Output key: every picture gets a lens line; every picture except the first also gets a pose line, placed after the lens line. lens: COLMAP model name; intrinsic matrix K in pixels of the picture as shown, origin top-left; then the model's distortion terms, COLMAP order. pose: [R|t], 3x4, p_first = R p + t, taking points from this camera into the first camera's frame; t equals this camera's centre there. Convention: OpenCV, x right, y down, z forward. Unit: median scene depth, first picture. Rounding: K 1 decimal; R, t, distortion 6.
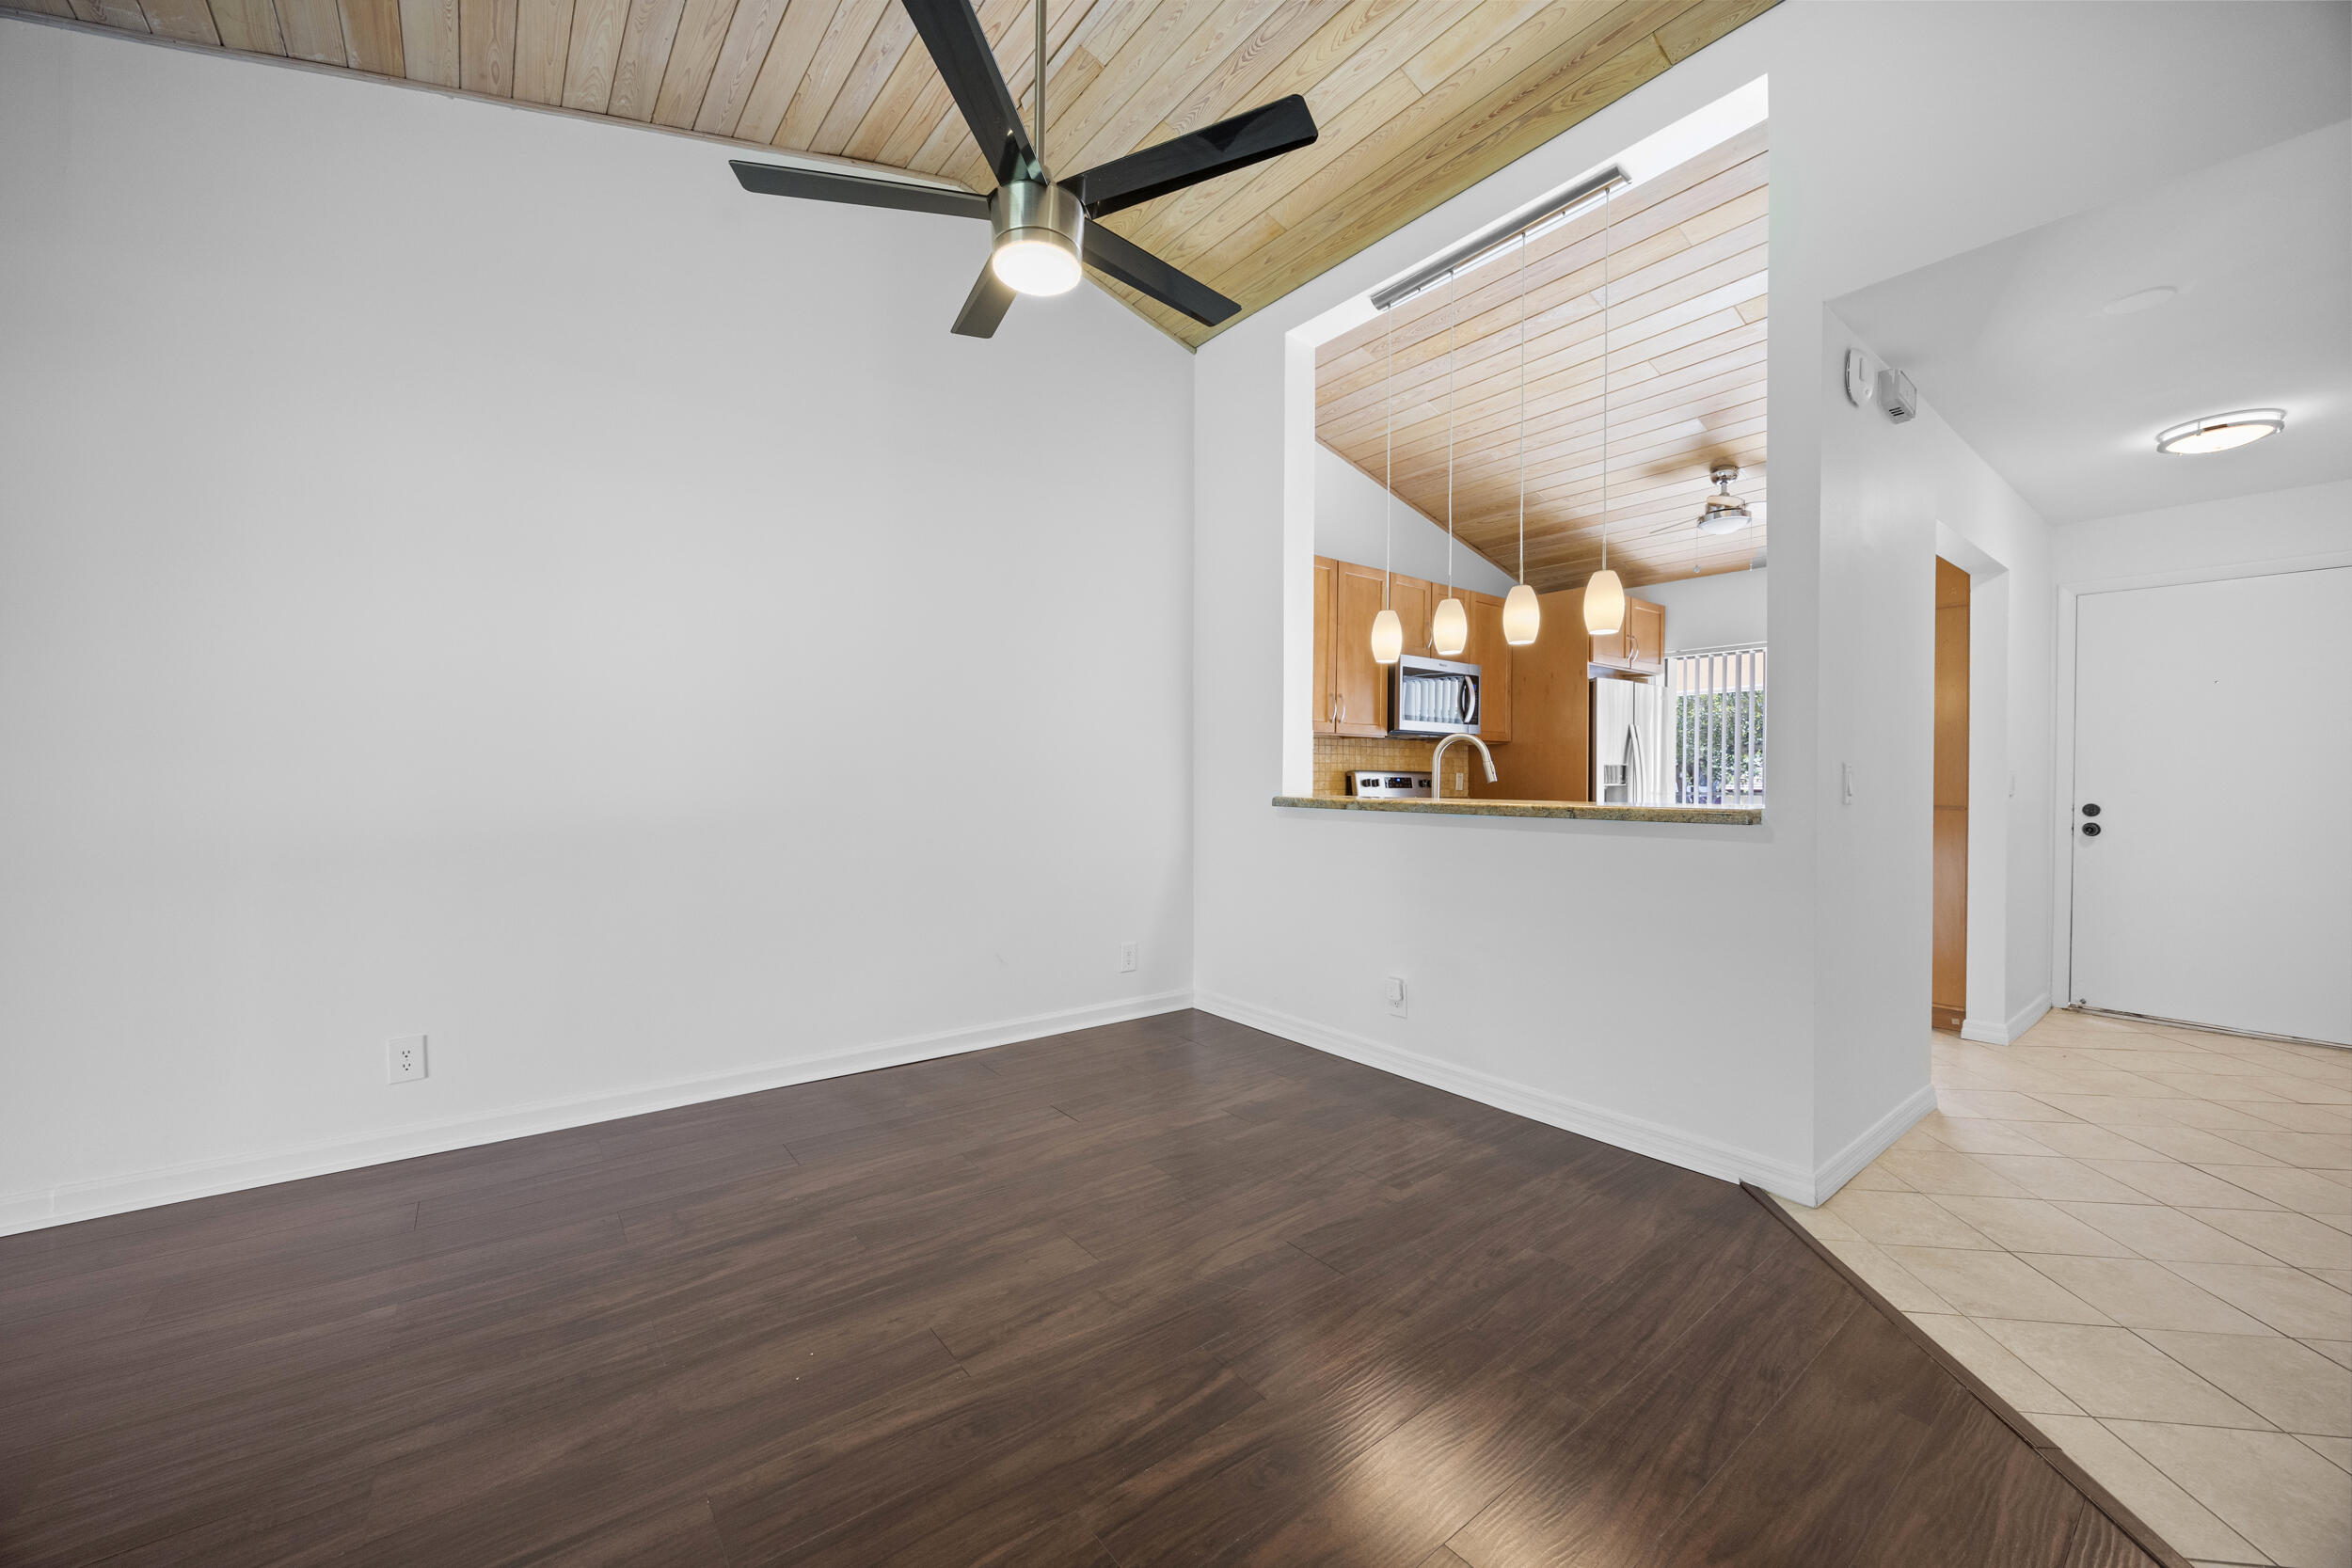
lens RADIAL K [[892.1, 0, 1182.0], [0, 892.1, 782.3], [0, 0, 1]] dist [0.001721, -0.001942]
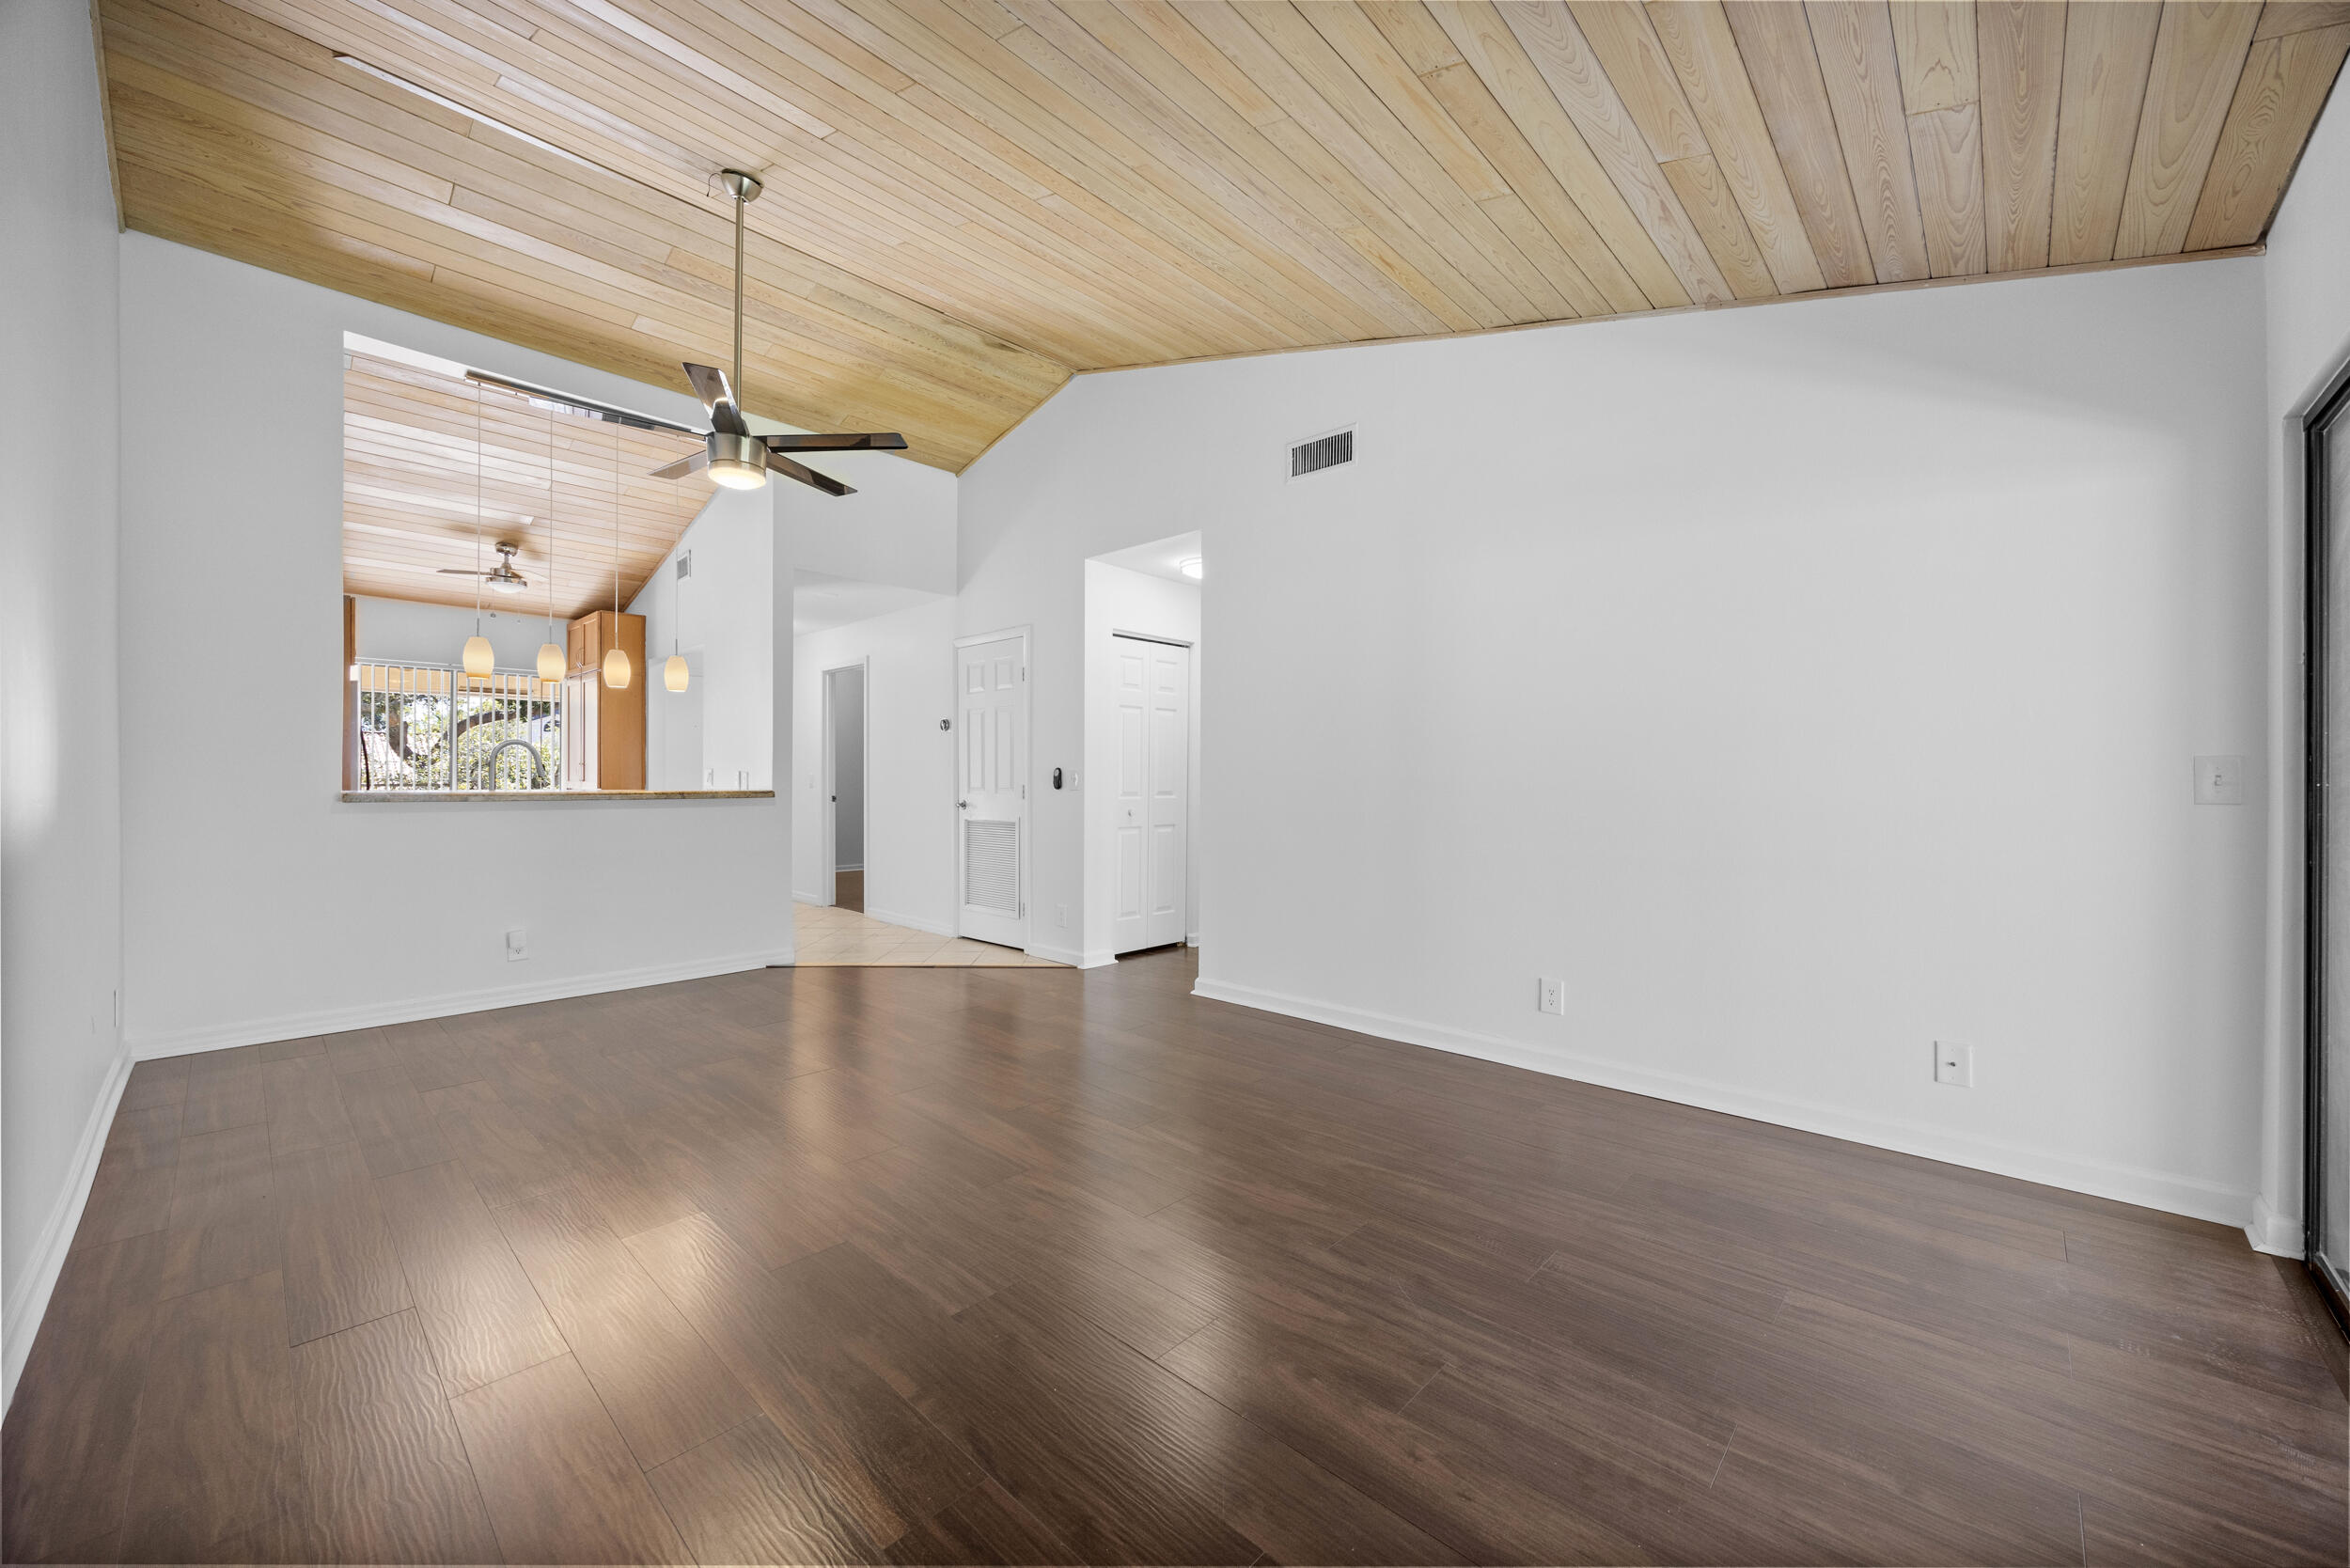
lens RADIAL K [[885.0, 0, 1177.0], [0, 885.0, 786.0], [0, 0, 1]] dist [-0.004250, -0.000201]
pose [[-0.150633, -0.016257, 0.988456, -1.213721], [-0.002895, 0.999868, 0.016003, -0.012550], [-0.988586, -0.000451, -0.150660, 0.265222]]
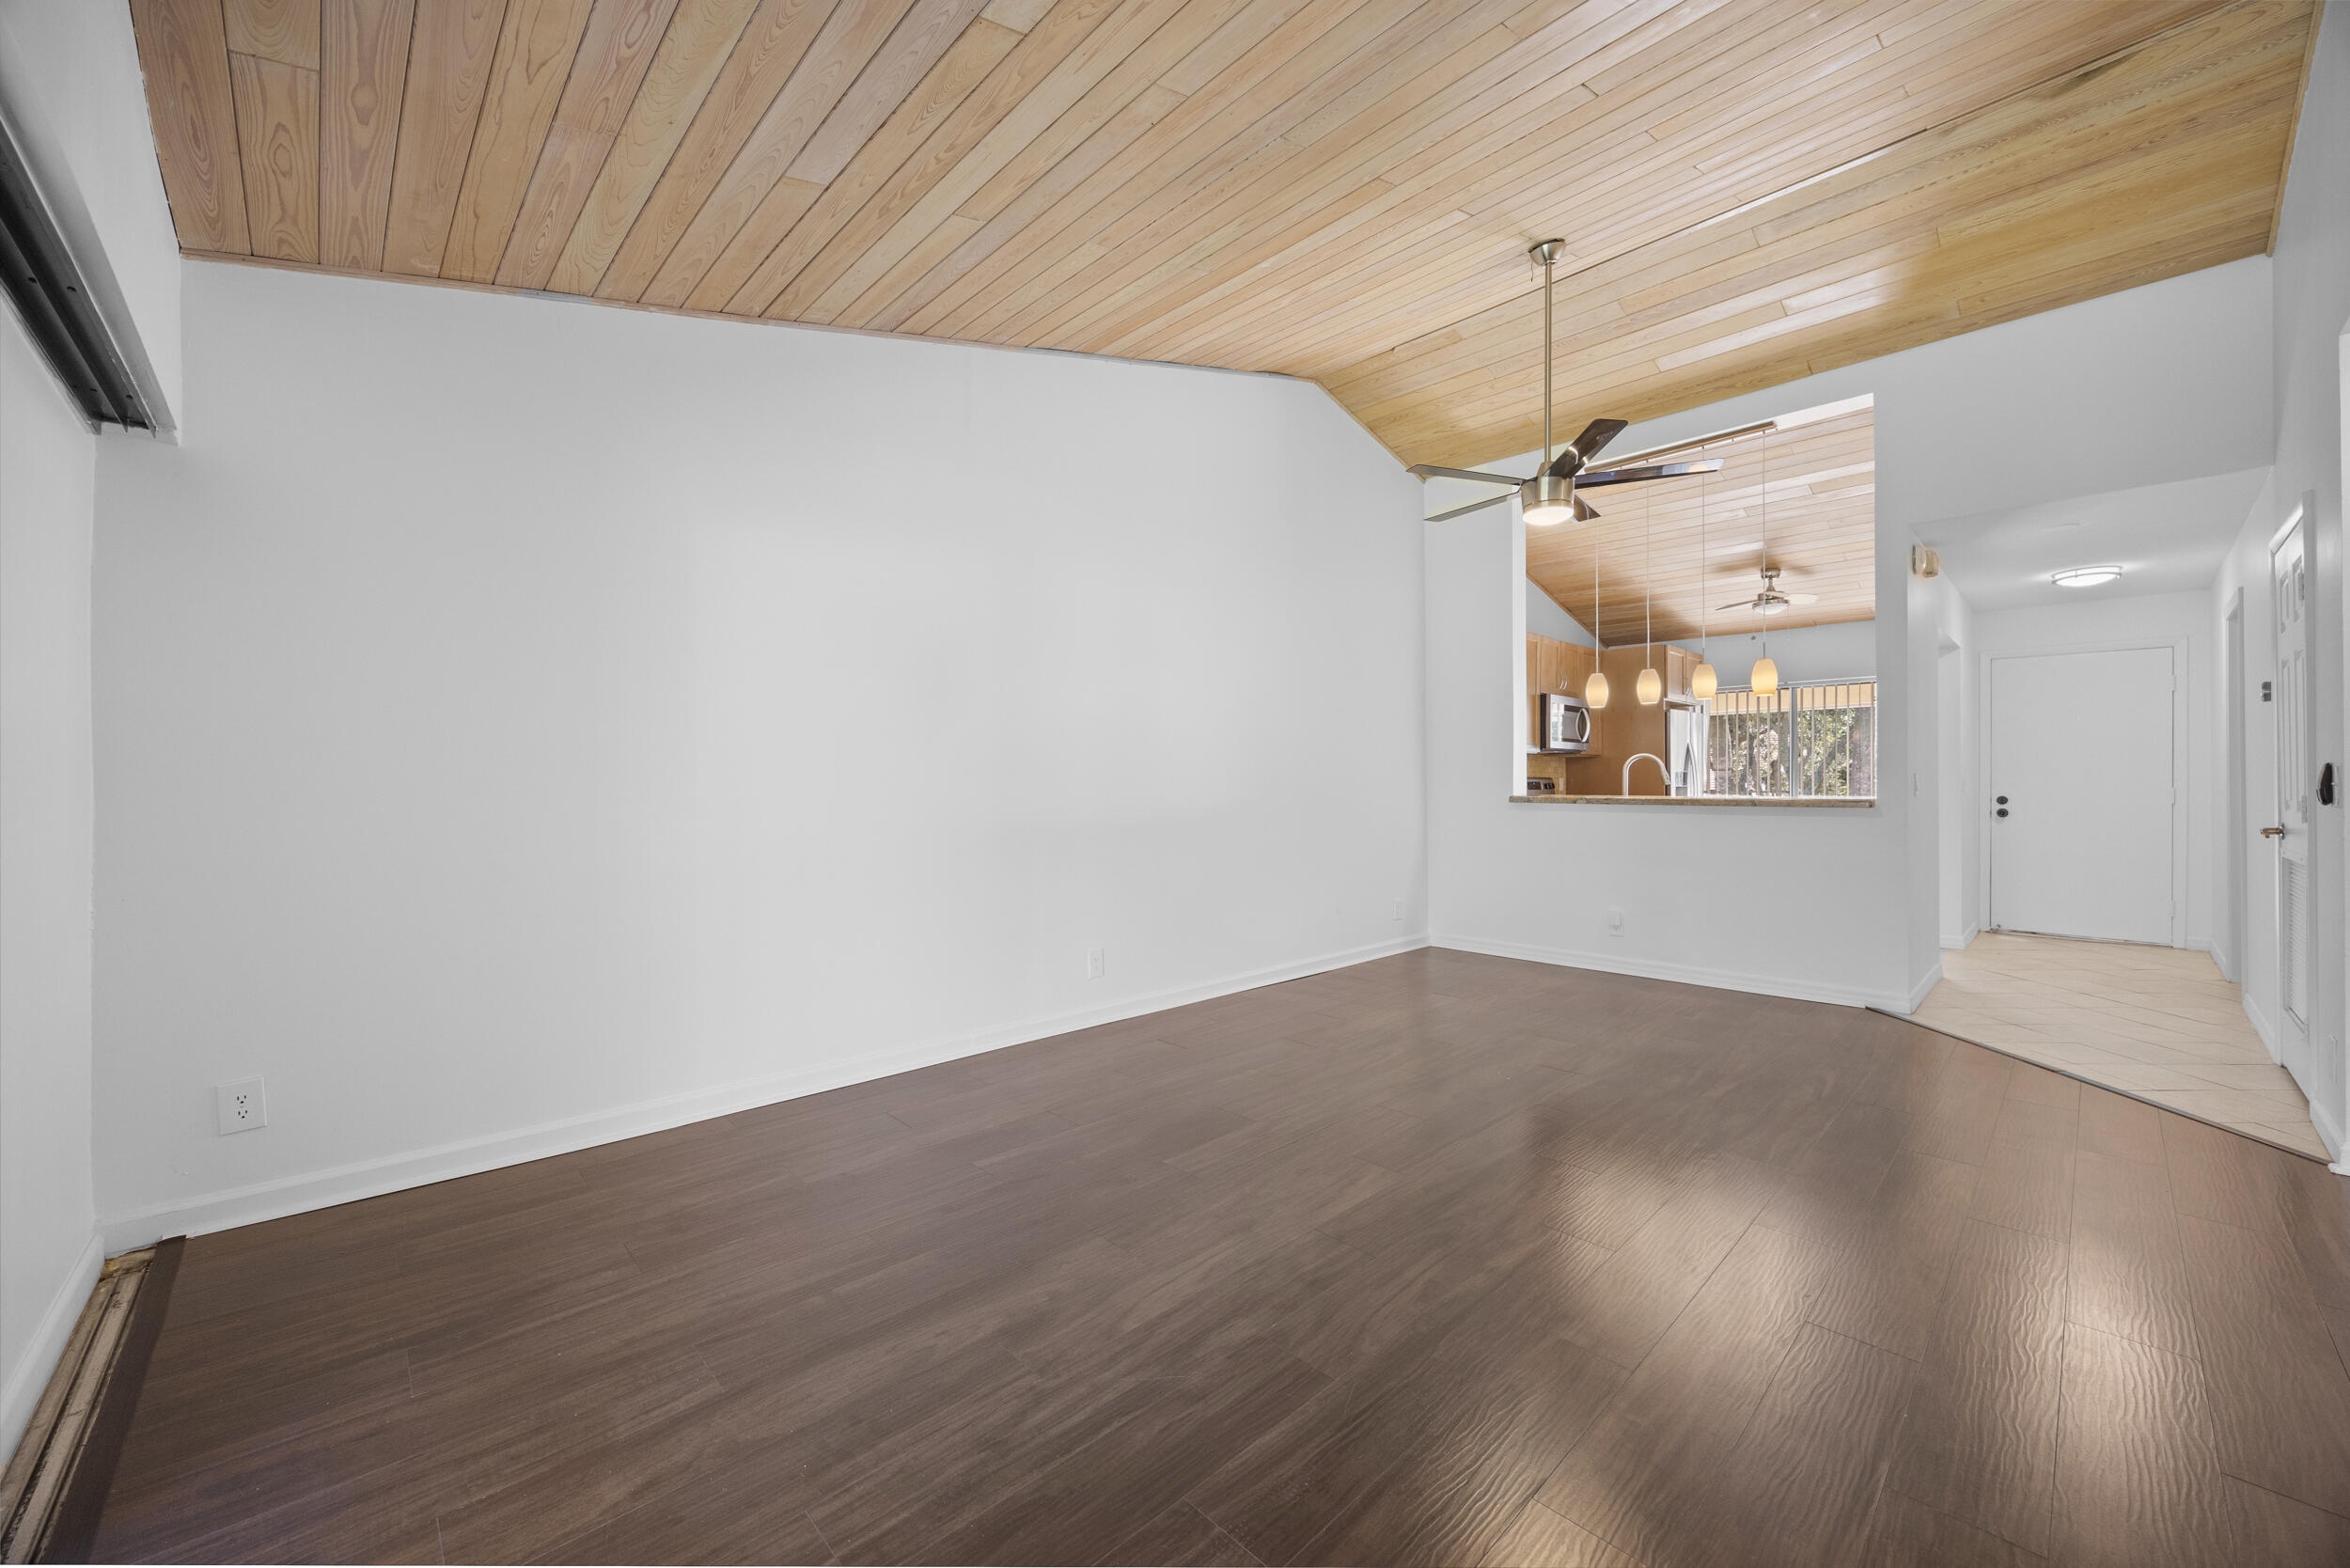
lens RADIAL K [[890.1, 0, 1179.8], [0, 890.1, 781.9], [0, 0, 1]] dist [-0.001010, -0.000013]
pose [[0.994826, -0.007060, 0.101348, -0.701806], [0.007444, 0.999966, -0.003415, -0.007461], [-0.101321, 0.004152, 0.994845, -0.488680]]
